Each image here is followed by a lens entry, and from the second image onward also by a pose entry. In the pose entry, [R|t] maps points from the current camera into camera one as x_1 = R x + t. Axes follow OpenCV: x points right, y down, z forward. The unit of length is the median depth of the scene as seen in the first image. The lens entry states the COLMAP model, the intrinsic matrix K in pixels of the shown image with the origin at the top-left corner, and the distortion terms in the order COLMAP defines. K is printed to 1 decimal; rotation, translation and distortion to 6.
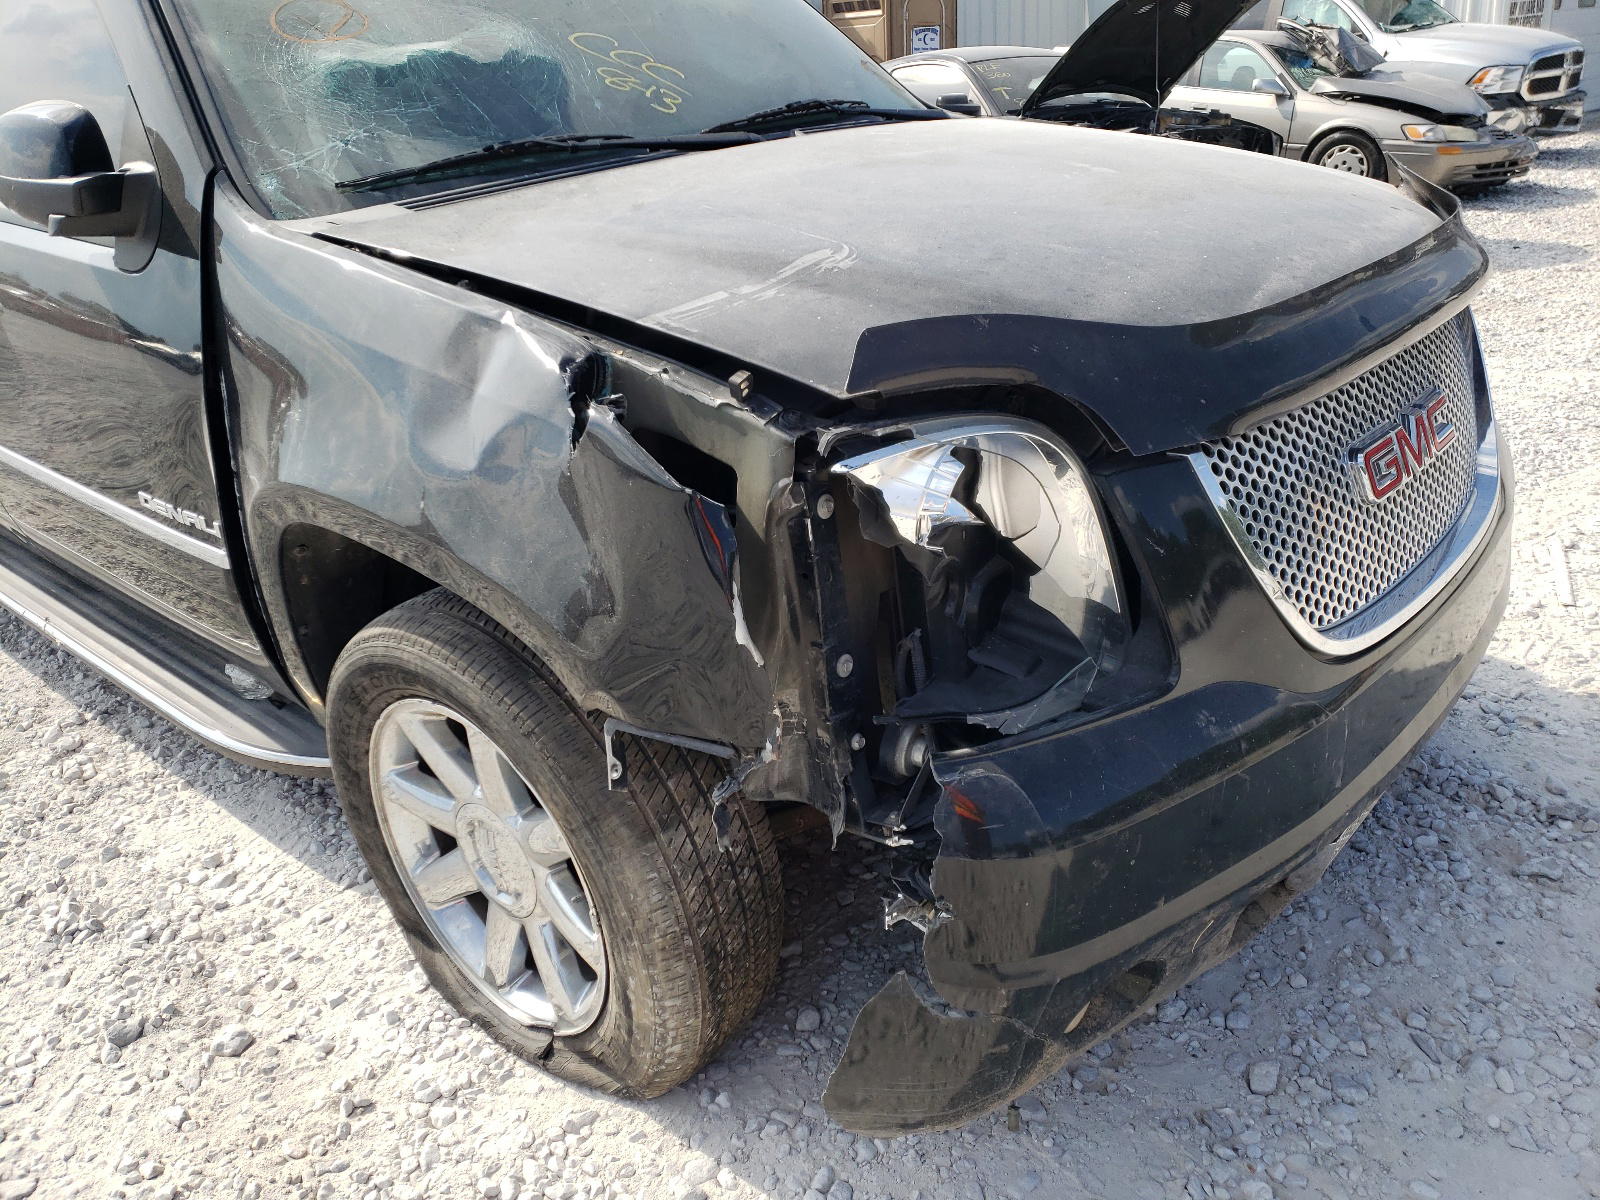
lens RADIAL K [[1303.8, 0, 815.5], [0, 1303.8, 602.5], [0, 0, 1]] dist [0.073908, -0.089371]
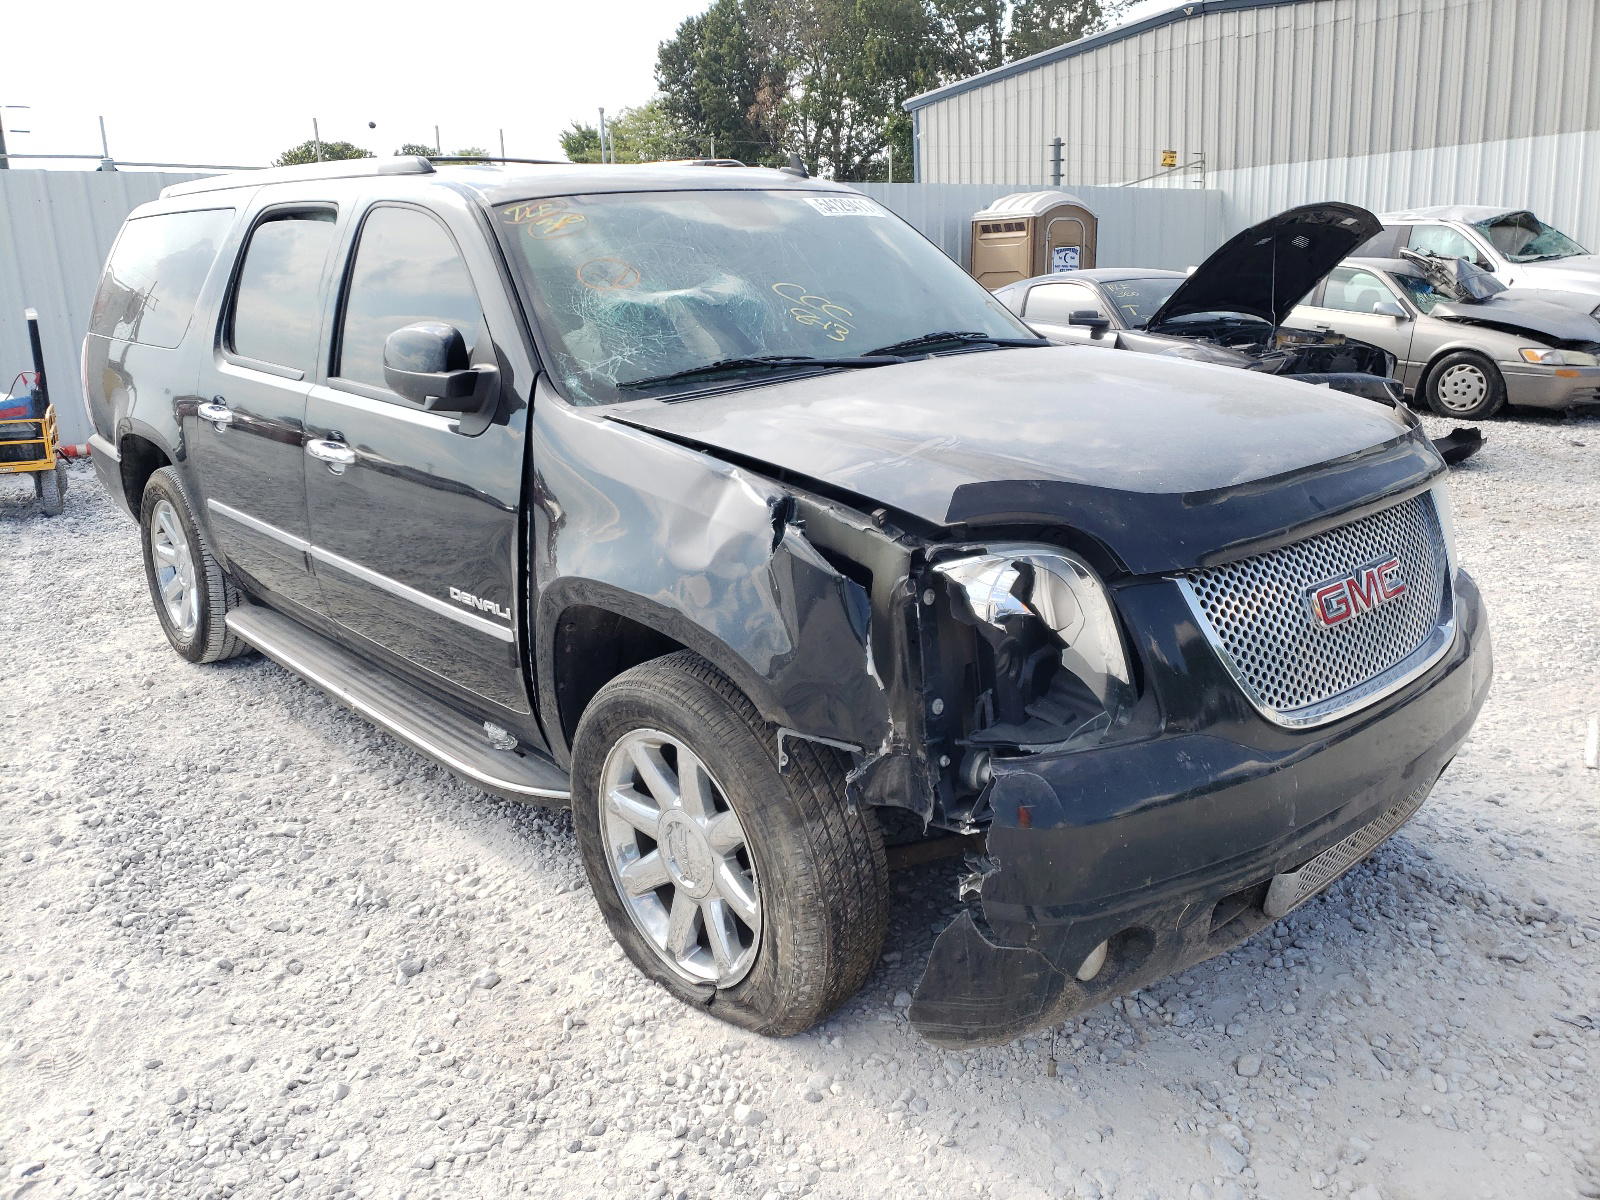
lens RADIAL K [[1303.8, 0, 815.5], [0, 1303.8, 602.5], [0, 0, 1]] dist [0.073908, -0.089371]
pose [[0.993592, 0.050590, -0.101071, 0.021831], [-0.064078, 0.988770, -0.135014, 0.111050], [0.093106, 0.140625, 0.985675, -0.398403]]
